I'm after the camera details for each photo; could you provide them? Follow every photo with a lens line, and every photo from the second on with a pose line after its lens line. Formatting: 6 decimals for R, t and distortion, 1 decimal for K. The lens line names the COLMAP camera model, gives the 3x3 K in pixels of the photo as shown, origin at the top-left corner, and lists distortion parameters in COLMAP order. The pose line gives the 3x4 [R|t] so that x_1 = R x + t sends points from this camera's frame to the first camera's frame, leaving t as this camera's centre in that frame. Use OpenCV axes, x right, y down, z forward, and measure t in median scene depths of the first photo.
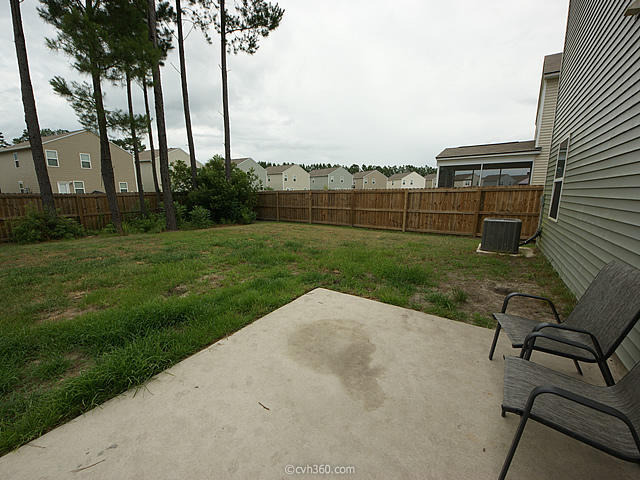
lens RADIAL K [[254.0, 0, 320.0], [0, 254.0, 240.0], [0, 0, 1]] dist [0.024106, -0.020626]
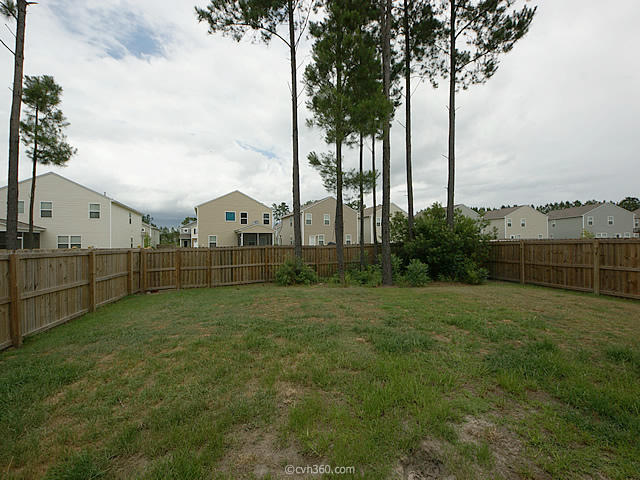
lens RADIAL K [[261.2, 0, 322.5], [0, 261.2, 227.6], [0, 0, 1]] dist [-0.000277, -0.000010]
pose [[0.736110, -0.047744, -0.675176, -0.112880], [-0.112691, 0.974942, -0.191803, -0.034906], [0.667415, 0.217274, 0.712285, 0.138259]]
